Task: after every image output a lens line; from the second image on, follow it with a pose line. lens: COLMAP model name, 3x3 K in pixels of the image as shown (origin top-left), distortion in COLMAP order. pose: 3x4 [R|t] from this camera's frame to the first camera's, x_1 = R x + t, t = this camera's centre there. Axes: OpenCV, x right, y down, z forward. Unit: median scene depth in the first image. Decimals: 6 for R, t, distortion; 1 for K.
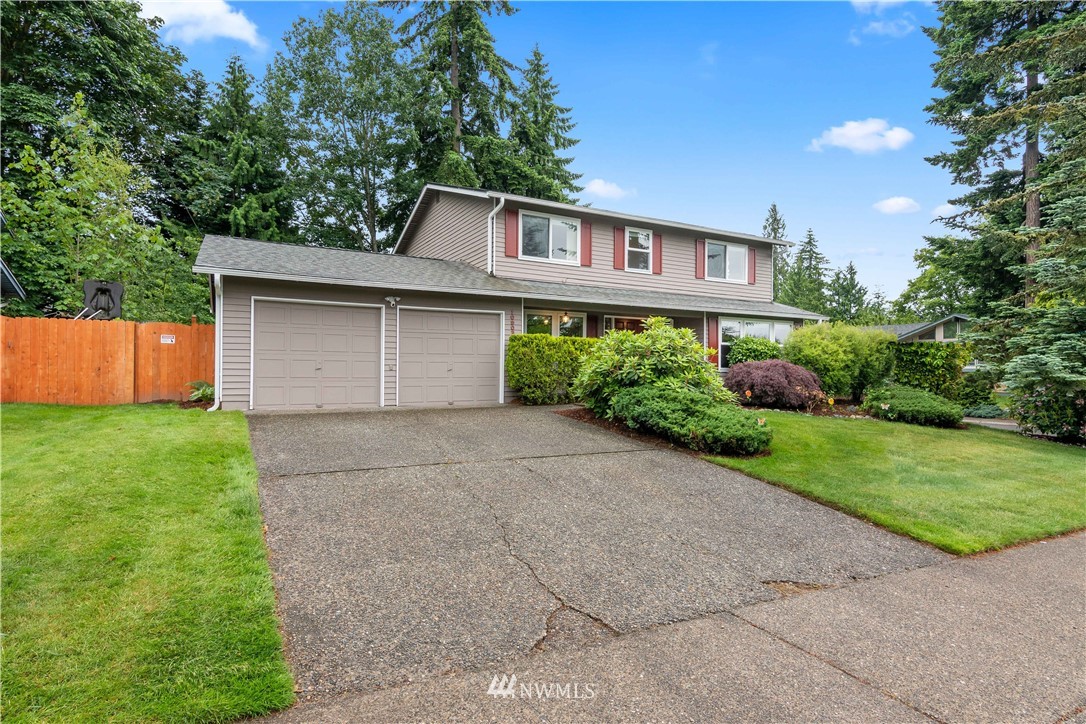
lens RADIAL K [[552.5, 0, 542.8], [0, 552.5, 366.9], [0, 0, 1]] dist [-0.001093, -0.000214]
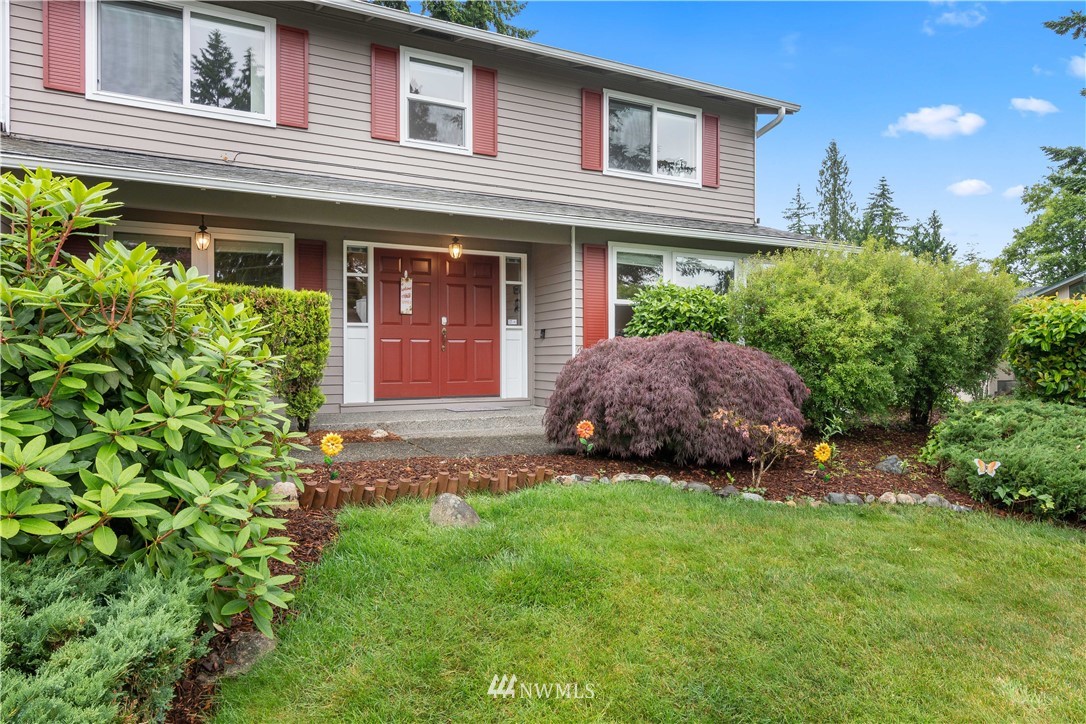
lens RADIAL K [[657.9, 0, 543.0], [0, 657.9, 362.0], [0, 0, 1]] dist [0.003943, 0.001352]
pose [[0.999475, -0.008536, -0.031250, 0.259650], [0.008864, 0.999907, 0.010373, 0.001184], [0.031158, -0.010645, 0.999458, 0.422961]]
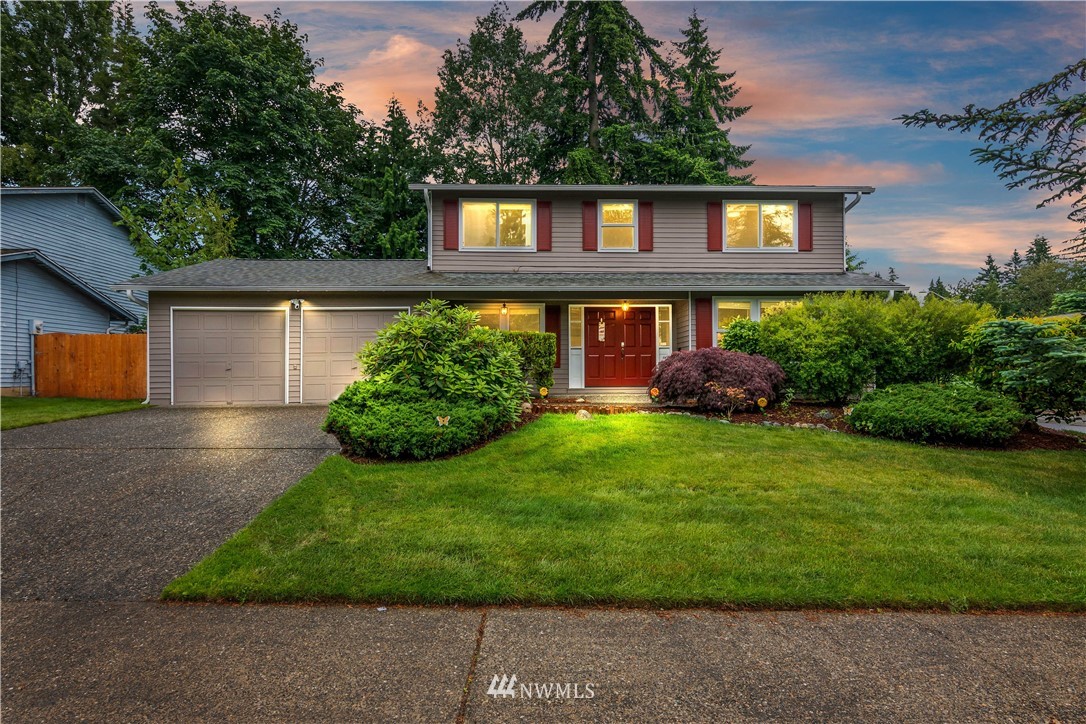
lens RADIAL K [[567.4, 0, 542.2], [0, 567.4, 375.4], [0, 0, 1]] dist [0.002564, 0.000424]
pose [[0.898310, -0.013227, -0.439164, 0.419438], [0.013415, 0.999906, -0.002675, 0.018272], [0.439158, -0.003488, 0.898403, 0.156956]]
